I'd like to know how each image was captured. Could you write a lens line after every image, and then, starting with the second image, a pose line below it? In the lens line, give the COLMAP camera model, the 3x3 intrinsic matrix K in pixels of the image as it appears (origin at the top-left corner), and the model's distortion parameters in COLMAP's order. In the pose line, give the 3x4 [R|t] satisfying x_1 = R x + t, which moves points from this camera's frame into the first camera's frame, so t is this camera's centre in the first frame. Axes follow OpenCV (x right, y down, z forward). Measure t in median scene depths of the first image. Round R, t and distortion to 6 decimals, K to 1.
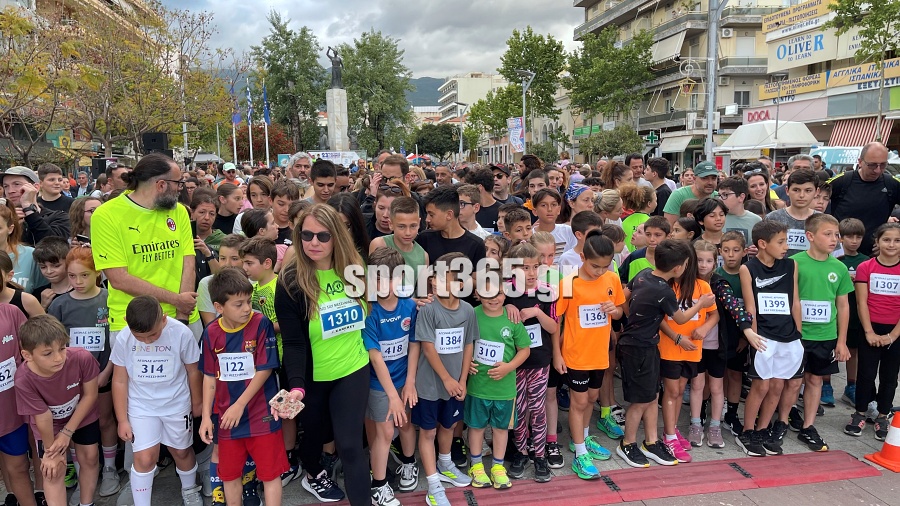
lens RADIAL K [[676.3, 0, 456.3], [0, 676.3, 255.7], [0, 0, 1]] dist [0.061846, -0.073079]
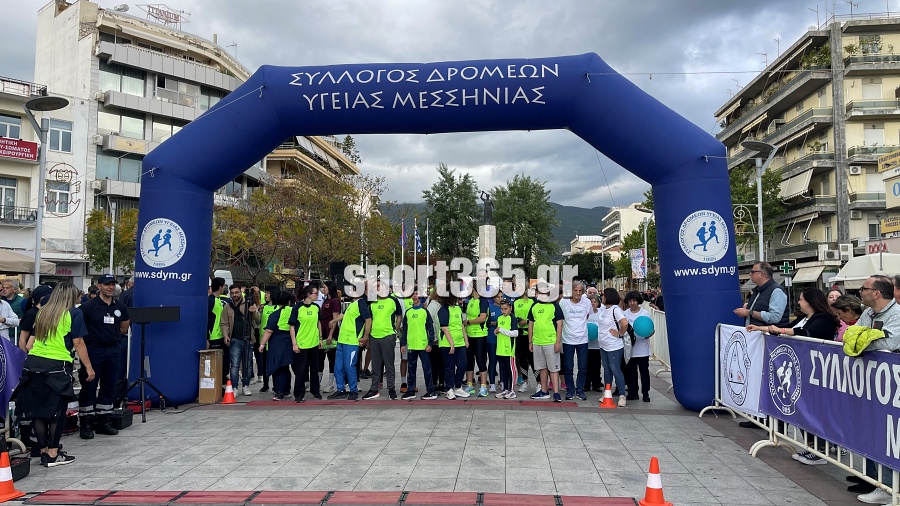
lens RADIAL K [[672.9, 0, 453.5], [0, 672.9, 248.9], [0, 0, 1]] dist [0.076253, -0.099974]
pose [[0.967096, -0.000467, -0.254411, 0.062645], [-0.049095, 0.980860, -0.188425, 0.018680], [0.249629, 0.194715, 0.948563, -0.115368]]
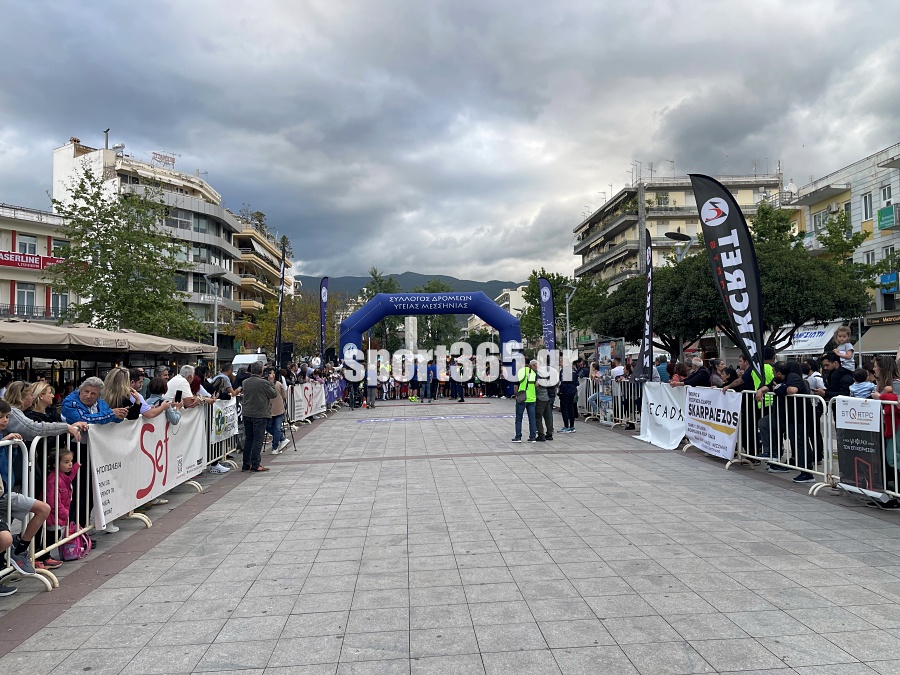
lens RADIAL K [[673.4, 0, 455.0], [0, 673.4, 331.5], [0, 0, 1]] dist [0.067831, -0.087545]
pose [[0.994740, -0.005669, -0.102270, 0.091348], [-0.012850, 0.983672, -0.179511, 0.076245], [0.101618, 0.179881, 0.978426, -0.546418]]
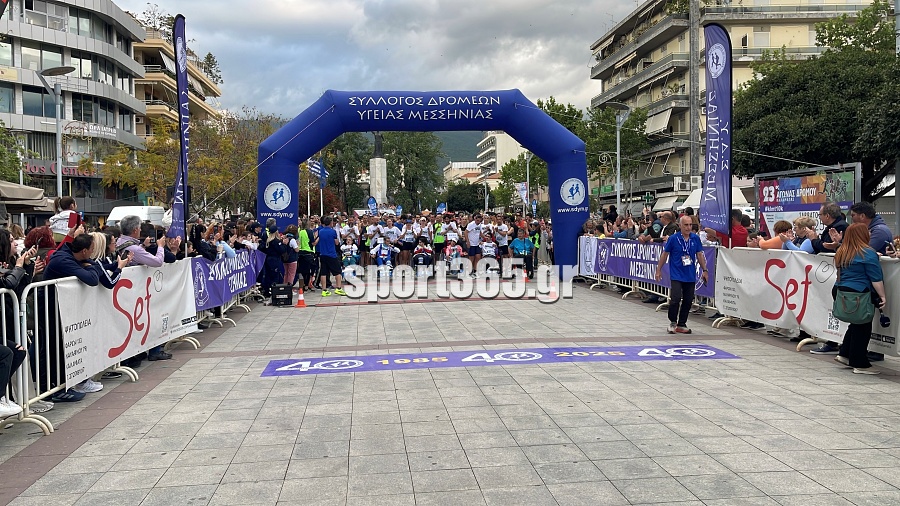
lens RADIAL K [[771.2, 0, 446.3], [0, 771.2, 250.4], [0, 0, 1]] dist [0.073238, -0.083280]
pose [[0.997217, 0.004239, -0.074428, 0.045704], [-0.011463, 0.995228, -0.096903, 0.047607], [0.073662, 0.097486, 0.992507, -0.324145]]
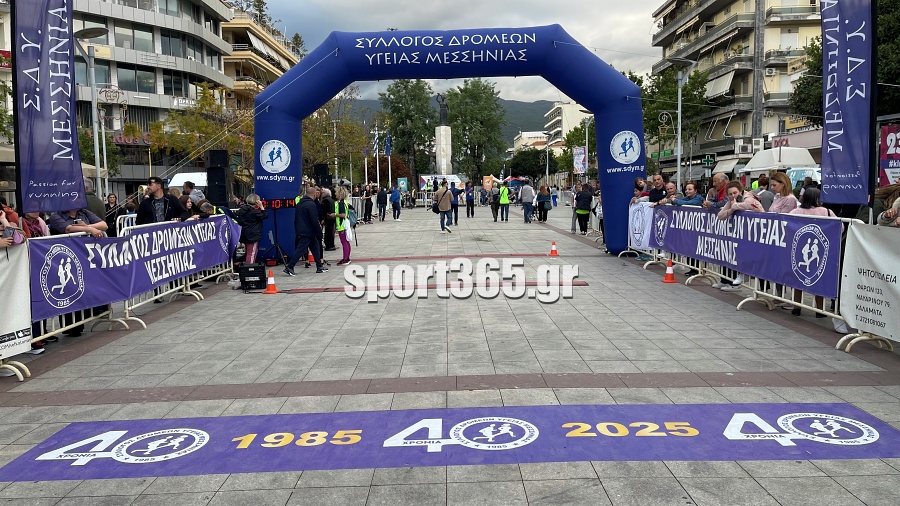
lens RADIAL K [[675.2, 0, 450.0], [0, 675.2, 253.0], [0, 0, 1]] dist [0.036288, -0.006492]
pose [[0.984436, 0.012242, -0.175315, 0.058816], [-0.018632, 0.999219, -0.034850, 0.034618], [0.174752, 0.037574, 0.983895, -0.223623]]
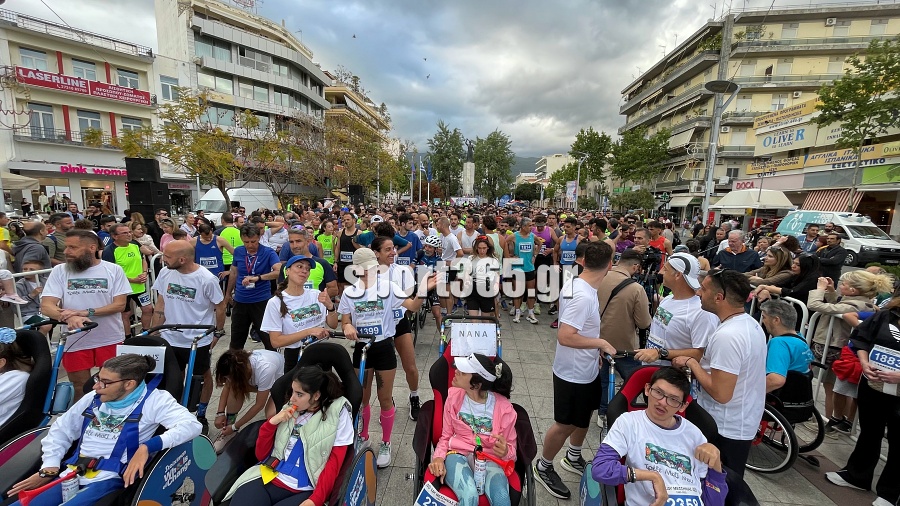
lens RADIAL K [[361.5, 0, 446.7], [0, 361.5, 259.4], [0, 0, 1]] dist [-0.002209, 0.000318]
pose [[0.964598, 0.080377, -0.251178, 0.023633], [-0.075461, 0.996722, 0.029159, -0.015141], [0.252699, -0.009172, 0.967502, 0.065532]]
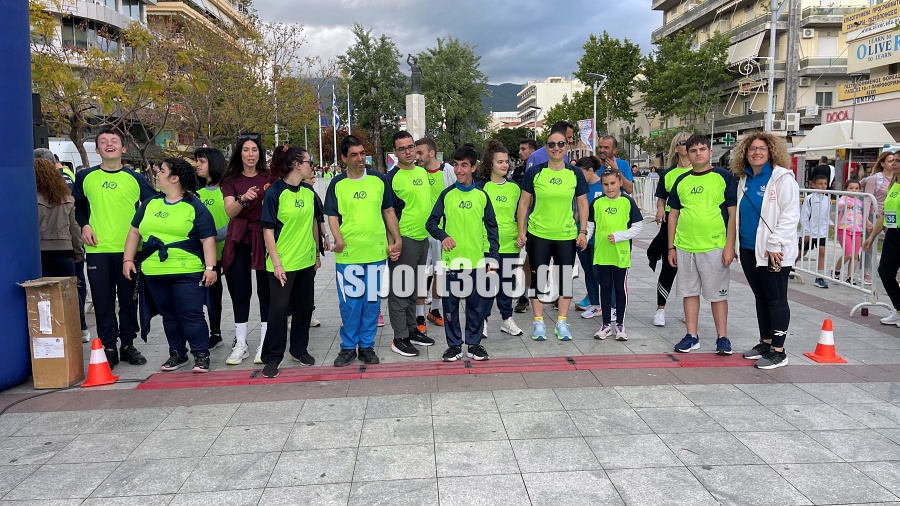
lens RADIAL K [[672.9, 0, 453.5], [0, 672.9, 248.9], [0, 0, 1]] dist [0.076253, -0.099974]
pose [[0.992698, 0.018403, -0.119216, 0.011600], [-0.020449, 0.999663, -0.015965, 0.009770], [0.118882, 0.018287, 0.992740, -0.028111]]
